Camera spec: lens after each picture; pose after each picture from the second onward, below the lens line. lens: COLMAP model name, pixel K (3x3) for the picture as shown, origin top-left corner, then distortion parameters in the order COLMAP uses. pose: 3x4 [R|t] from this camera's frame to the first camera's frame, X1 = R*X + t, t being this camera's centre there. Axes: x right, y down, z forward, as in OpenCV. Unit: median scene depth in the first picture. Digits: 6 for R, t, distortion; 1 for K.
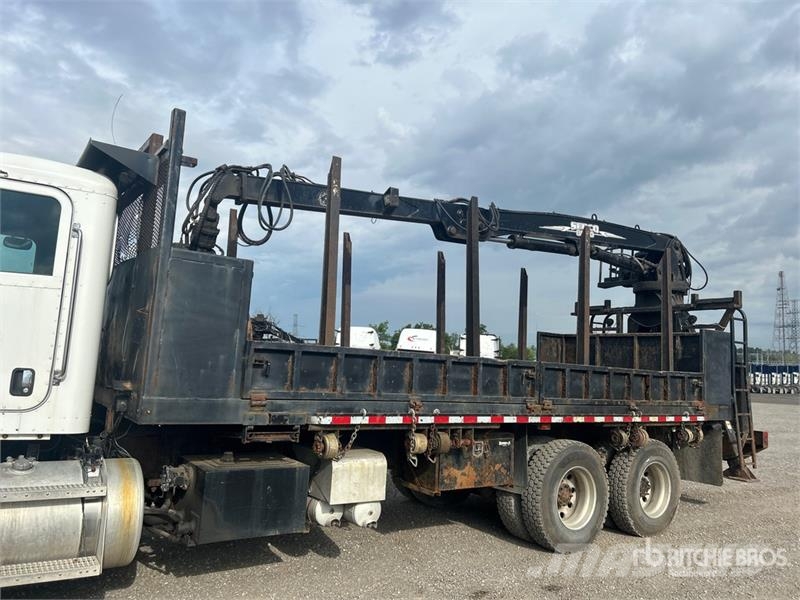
lens RADIAL K [[601.2, 0, 400.0], [0, 601.2, 300.0], [0, 0, 1]] dist [0.068996, -0.083678]
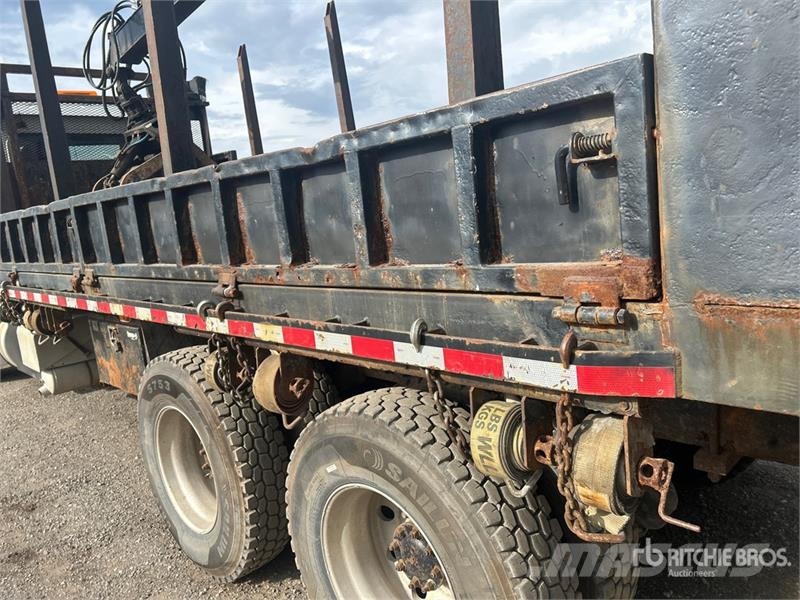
lens RADIAL K [[605.3, 0, 400.0], [0, 605.3, 300.0], [0, 0, 1]] dist [0.009679, 0.001672]
pose [[0.150663, 0.090138, -0.984467, 0.657762], [0.215110, 0.968985, 0.121640, 0.151624], [0.964898, -0.230096, 0.126600, 0.968955]]
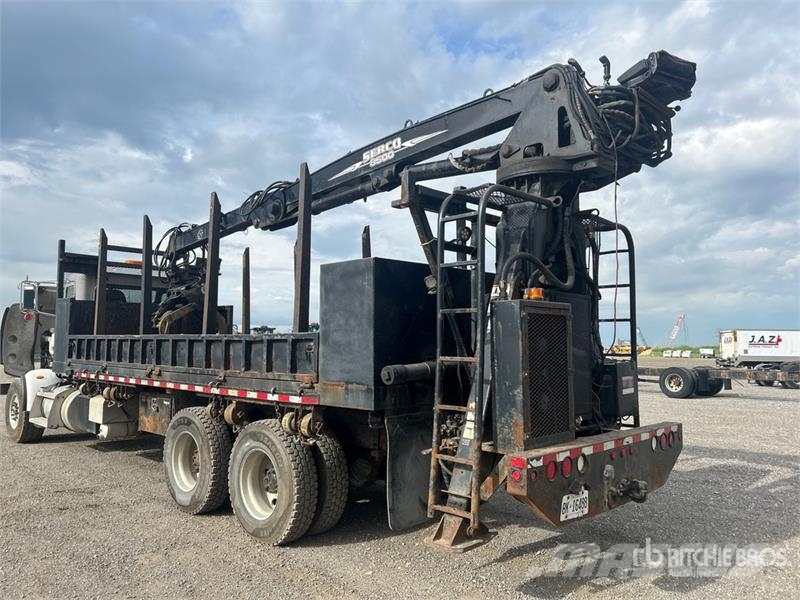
lens RADIAL K [[601.2, 0, 400.0], [0, 601.2, 300.0], [0, 0, 1]] dist [0.068996, -0.083678]
pose [[0.175020, -0.120740, -0.977133, 1.206442], [0.111084, 0.988537, -0.102252, 0.170082], [0.978278, -0.090647, 0.186426, 1.019951]]
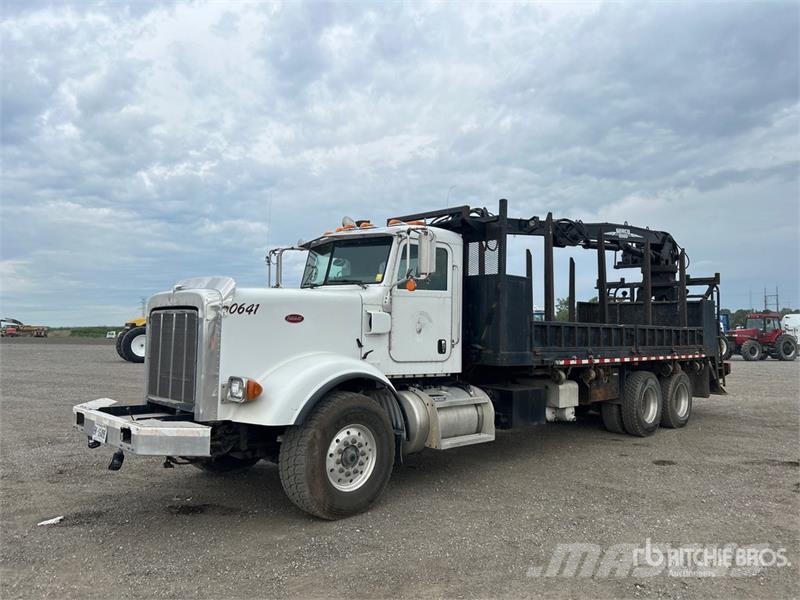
lens RADIAL K [[605.3, 0, 400.0], [0, 605.3, 300.0], [0, 0, 1]] dist [0.009679, 0.001672]
pose [[0.987062, -0.028712, 0.157748, -0.550200], [0.017951, 0.997440, 0.069224, -0.077316], [-0.159331, -0.065497, 0.985050, -0.442780]]
